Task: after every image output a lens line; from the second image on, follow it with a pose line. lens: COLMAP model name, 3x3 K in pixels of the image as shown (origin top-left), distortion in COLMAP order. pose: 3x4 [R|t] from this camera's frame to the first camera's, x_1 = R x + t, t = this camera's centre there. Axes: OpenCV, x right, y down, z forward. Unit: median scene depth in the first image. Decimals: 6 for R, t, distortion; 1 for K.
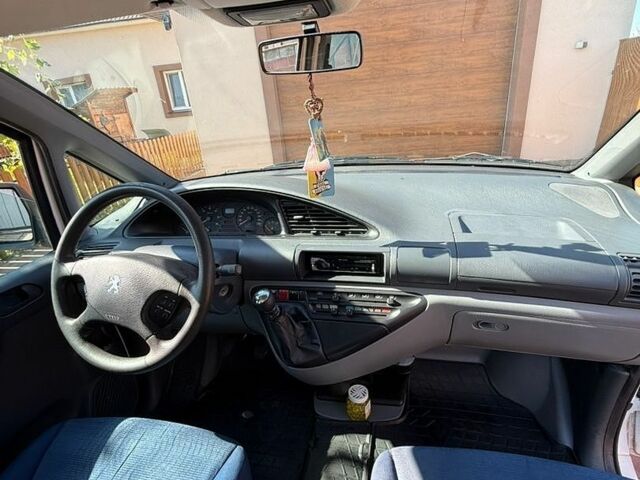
lens RADIAL K [[367.7, 0, 320.0], [0, 367.7, 240.0], [0, 0, 1]] dist [0.002853, 0.000989]
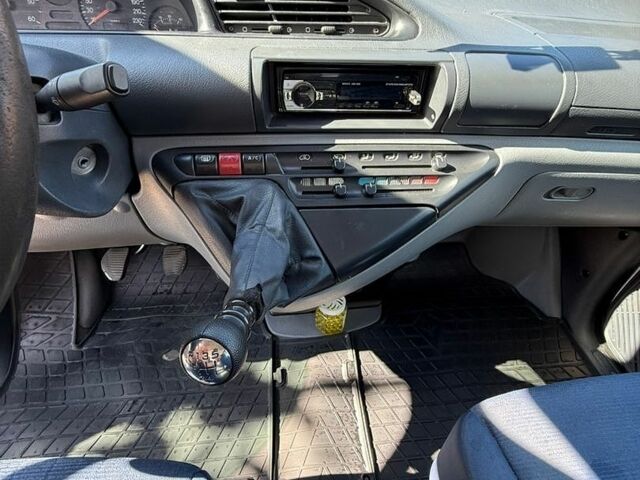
lens RADIAL K [[367.7, 0, 320.0], [0, 367.7, 240.0], [0, 0, 1]] dist [0.002853, 0.000989]
pose [[0.947348, -0.121028, 0.296452, -0.148282], [0.015470, 0.942035, 0.335157, 0.085073], [-0.319832, -0.312924, 0.894308, 0.516190]]
